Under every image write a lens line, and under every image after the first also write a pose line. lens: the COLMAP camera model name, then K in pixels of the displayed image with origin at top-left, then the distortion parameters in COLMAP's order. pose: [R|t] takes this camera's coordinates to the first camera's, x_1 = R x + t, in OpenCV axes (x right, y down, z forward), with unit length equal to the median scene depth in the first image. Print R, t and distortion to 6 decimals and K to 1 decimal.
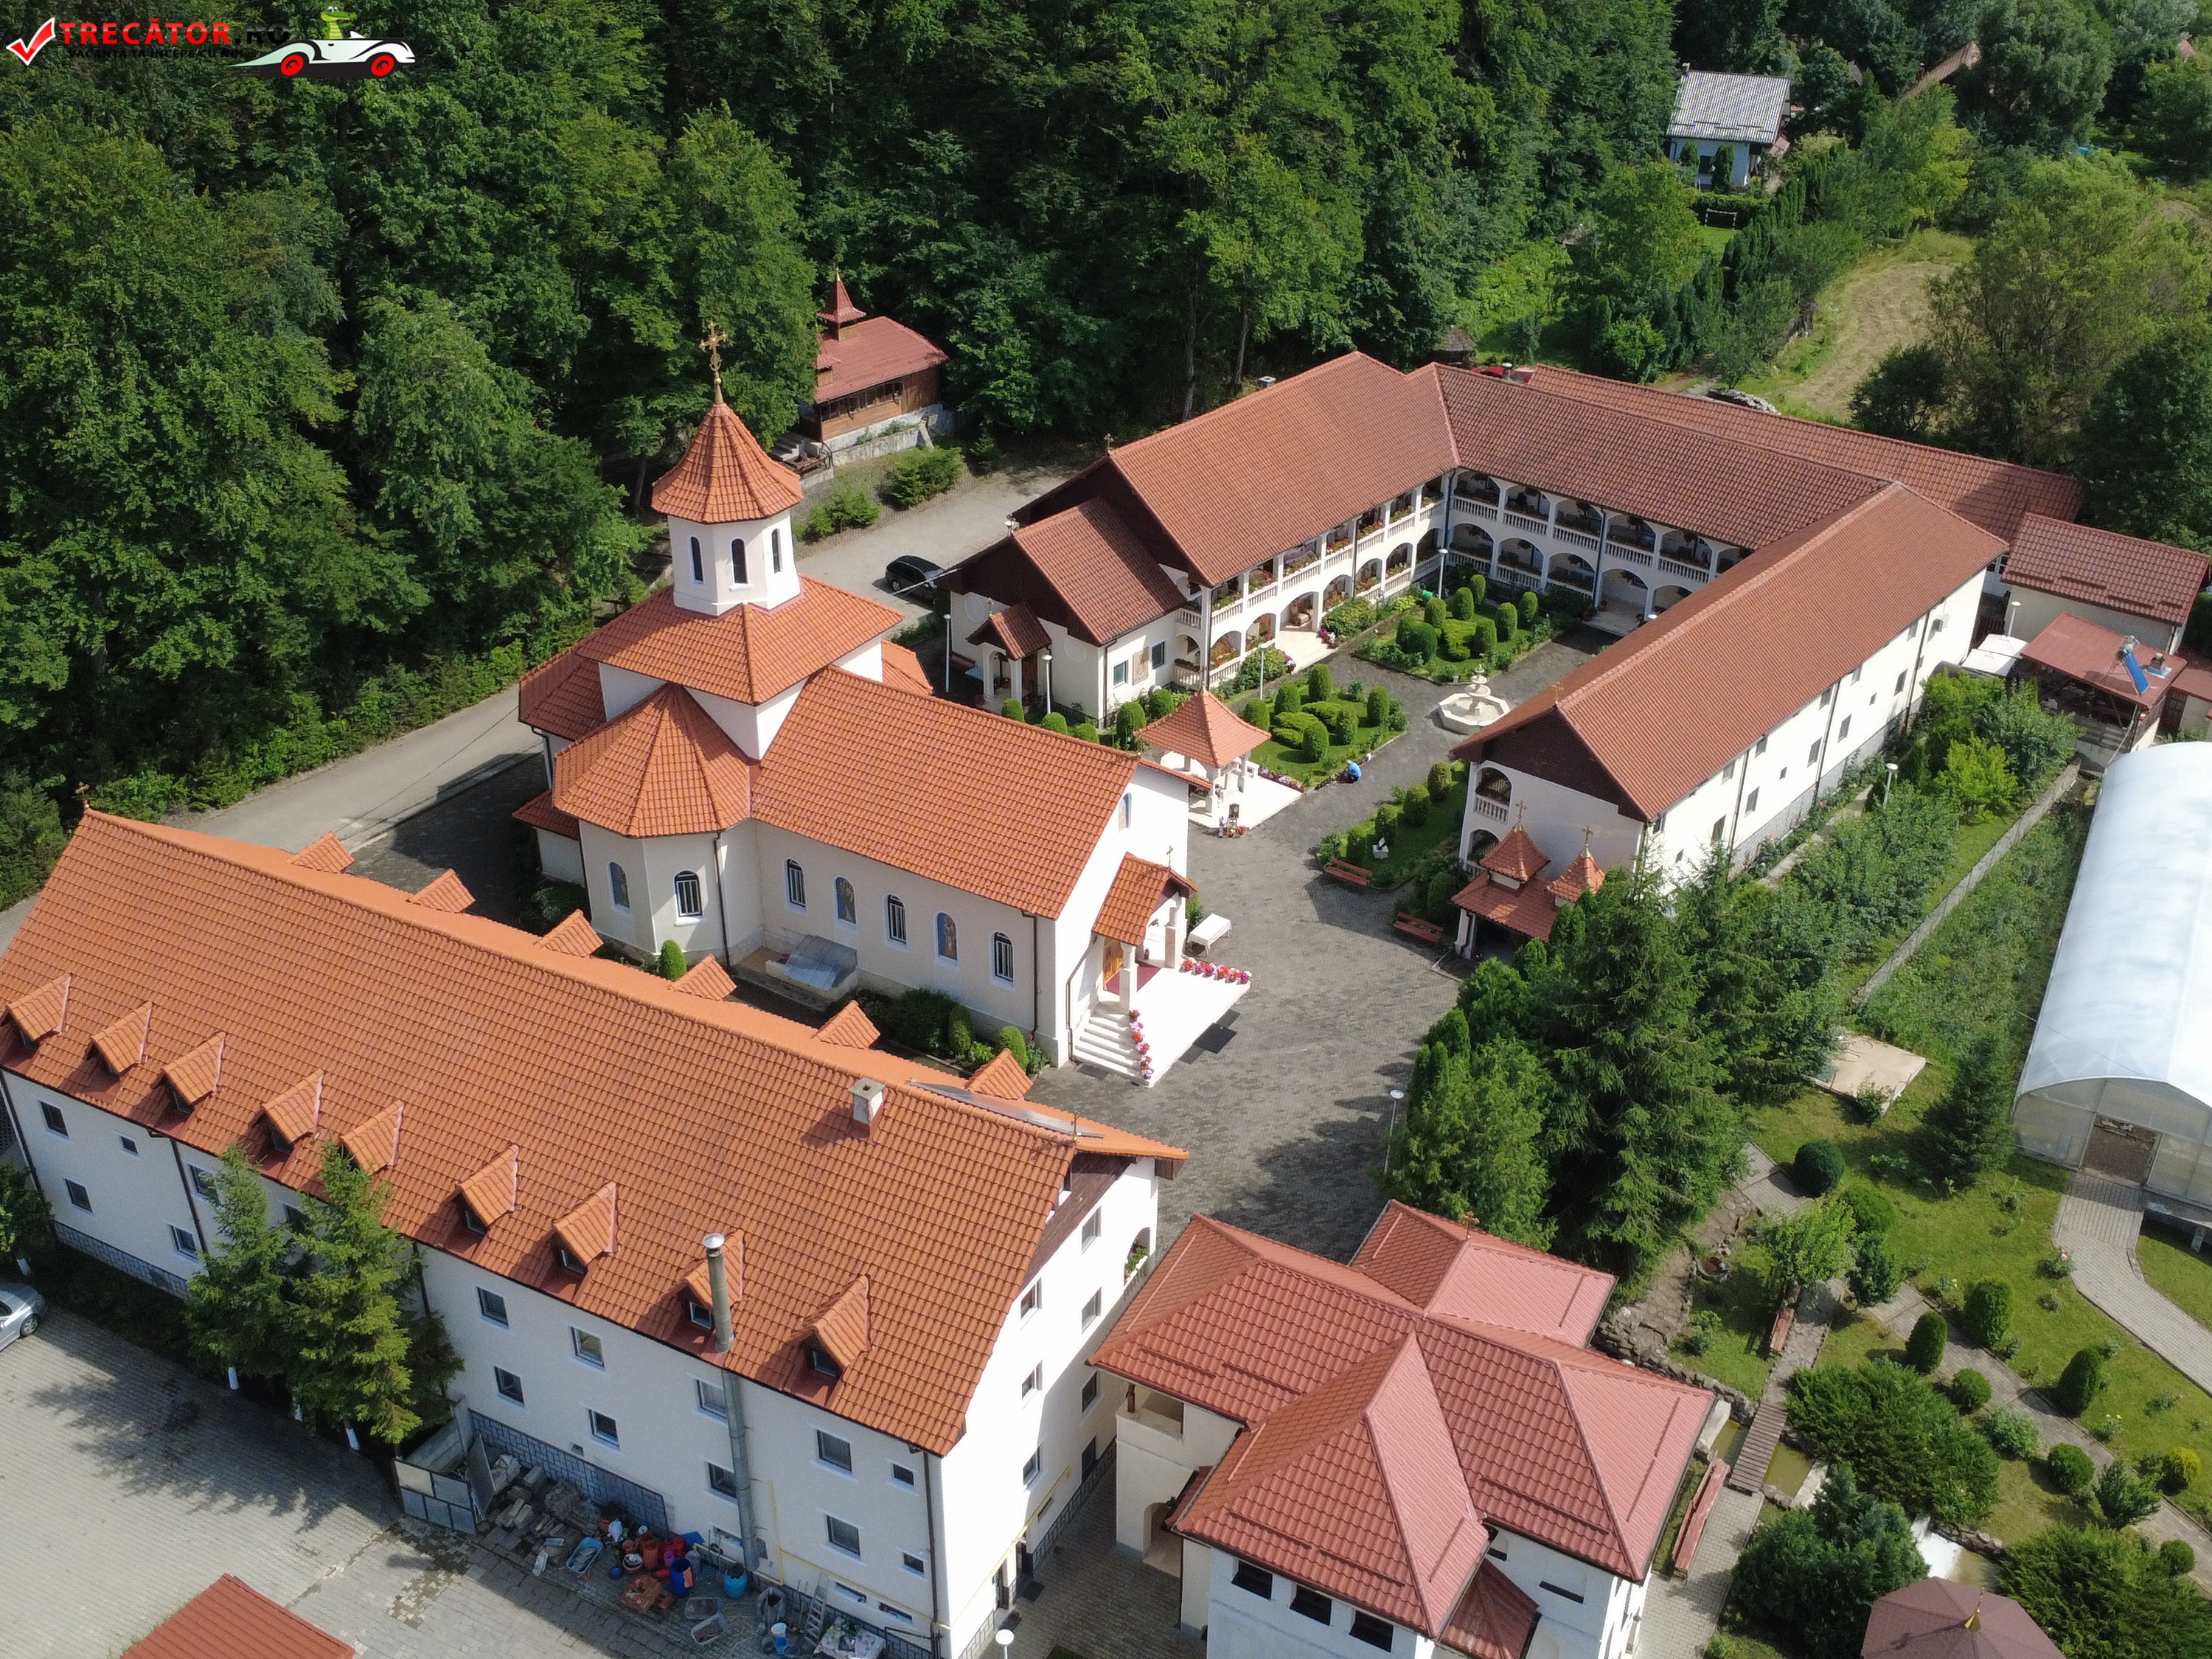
lens RADIAL K [[2109.5, 0, 1145.6], [0, 2109.5, 828.8], [0, 0, 1]] dist [-0.139935, 0.800201]
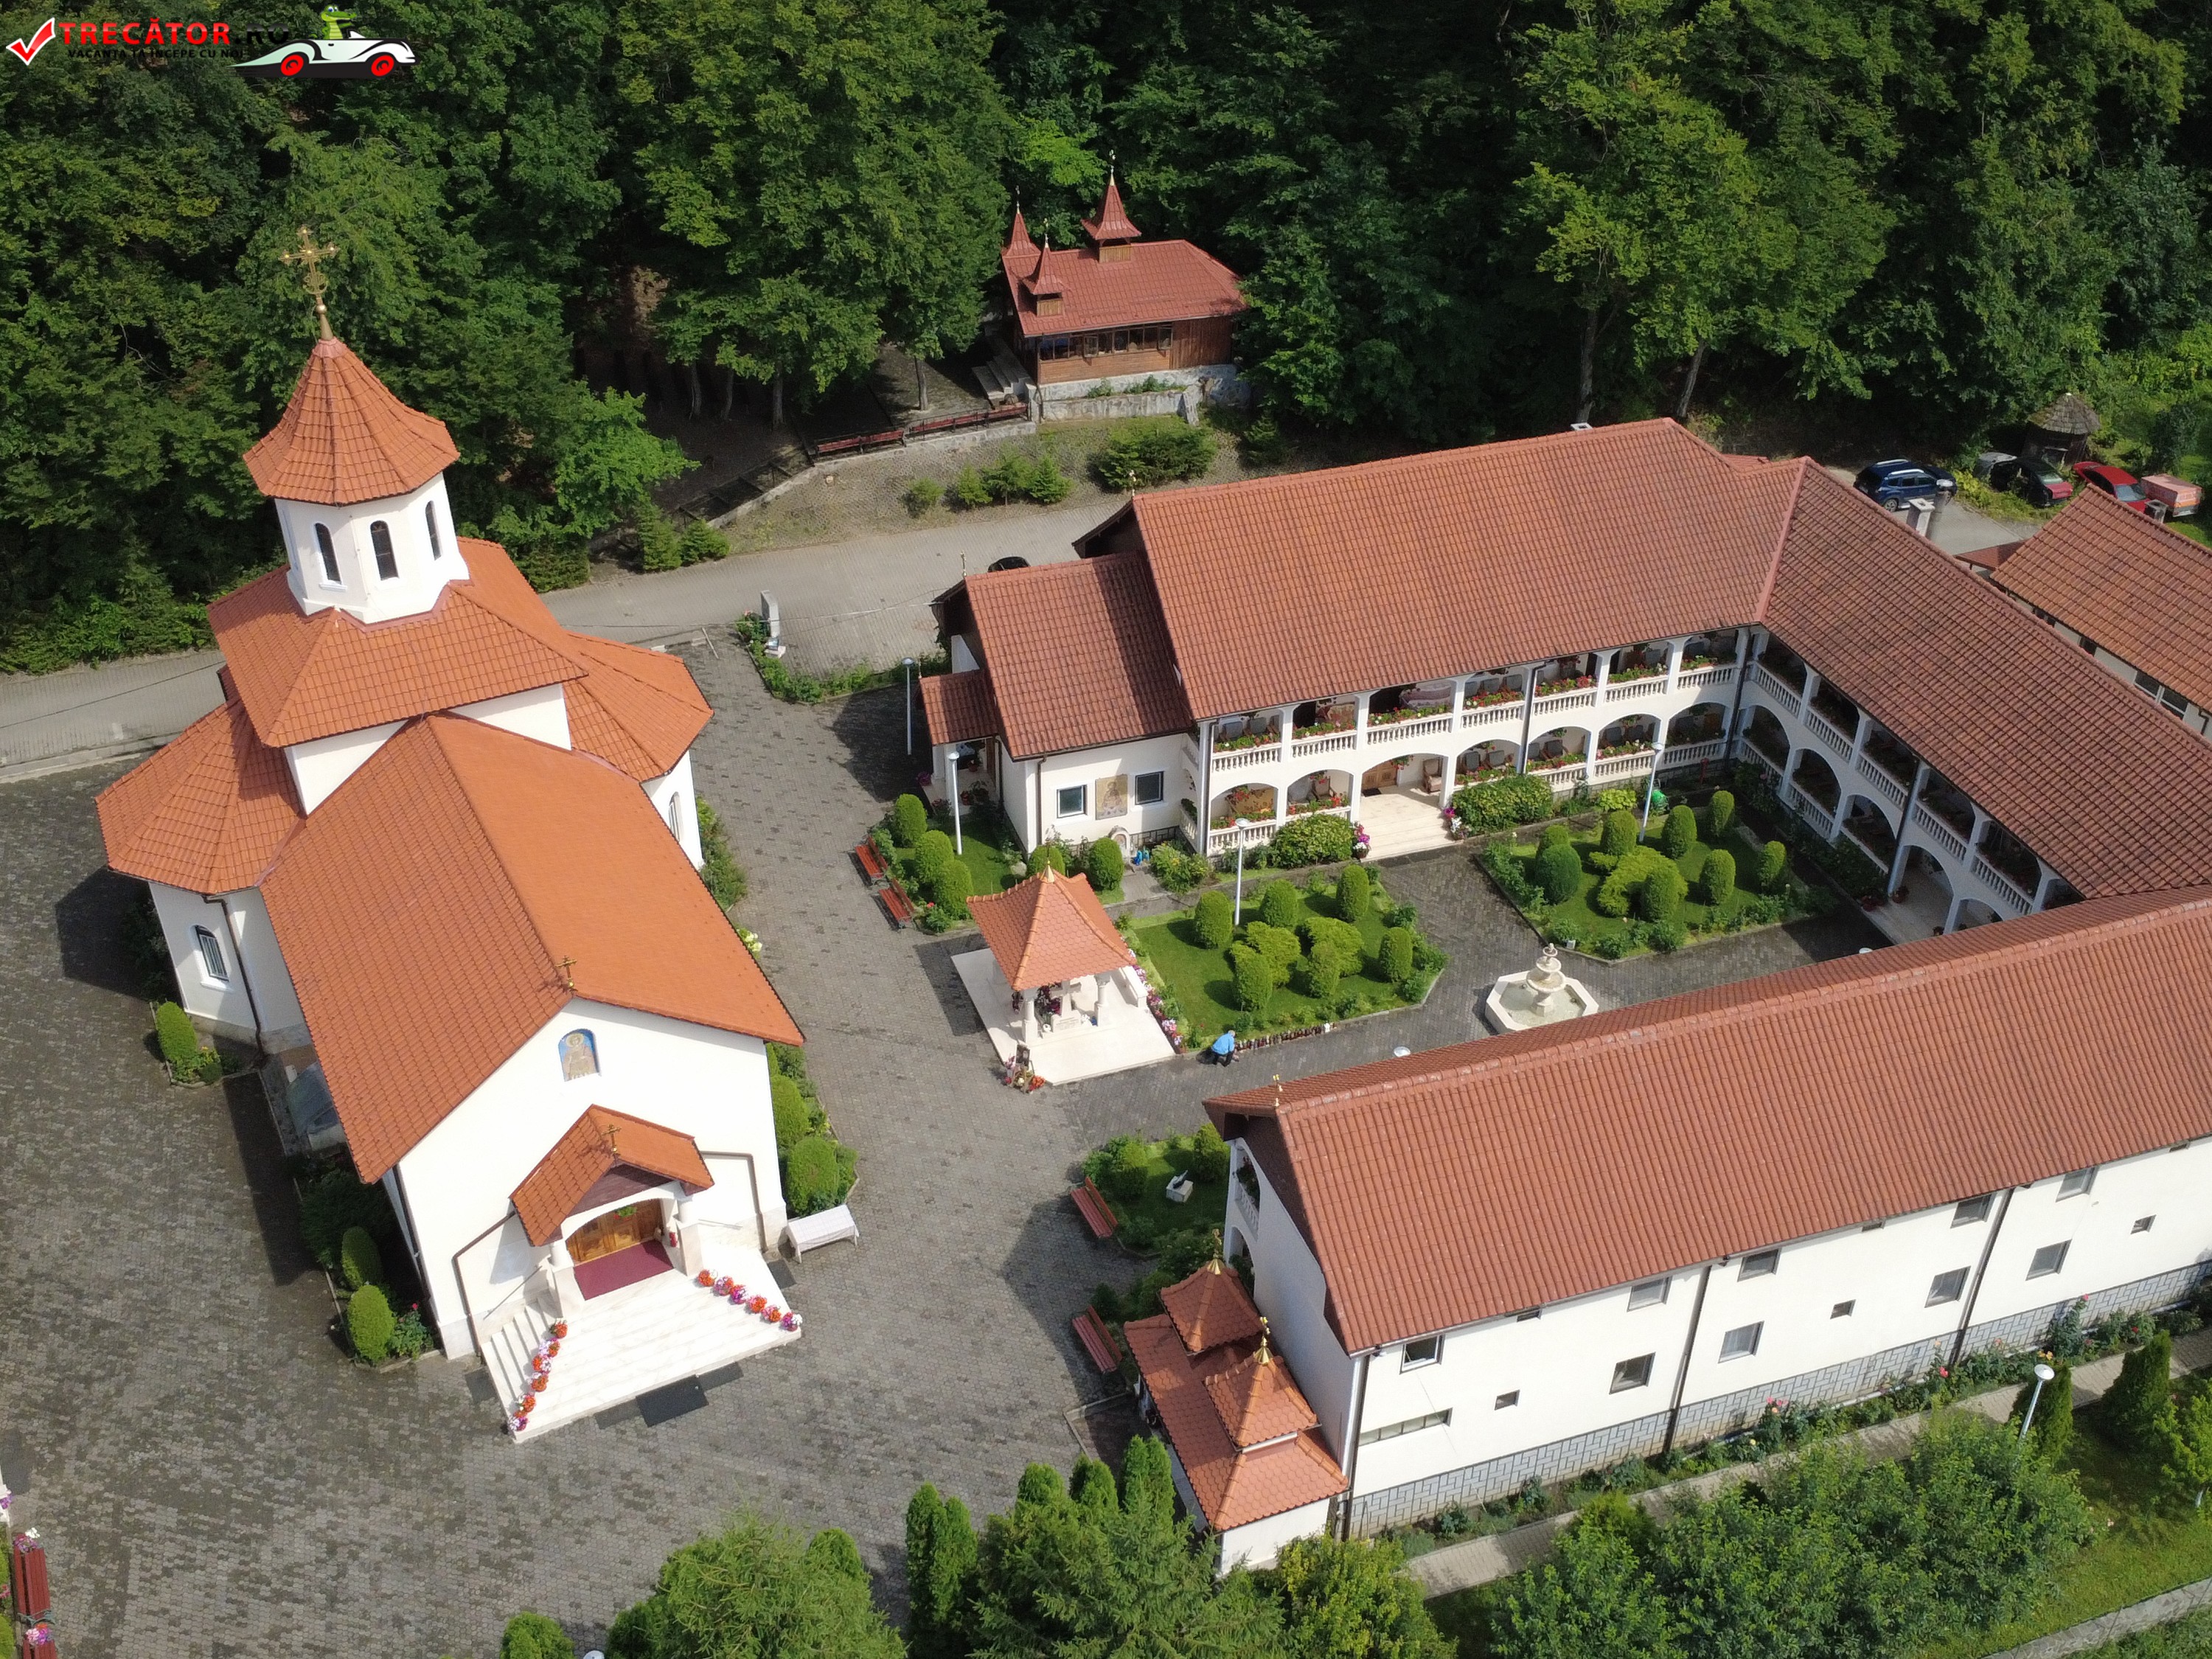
lens RADIAL K [[2169.4, 0, 1106.0], [0, 2169.4, 829.5], [0, 0, 1]] dist [0.022013, 0.009967]
pose [[0.863002, 0.287289, -0.415562, 0.282483], [-0.262055, 0.957818, 0.117952, -0.141584], [0.431919, 0.007108, 0.901884, 0.307431]]
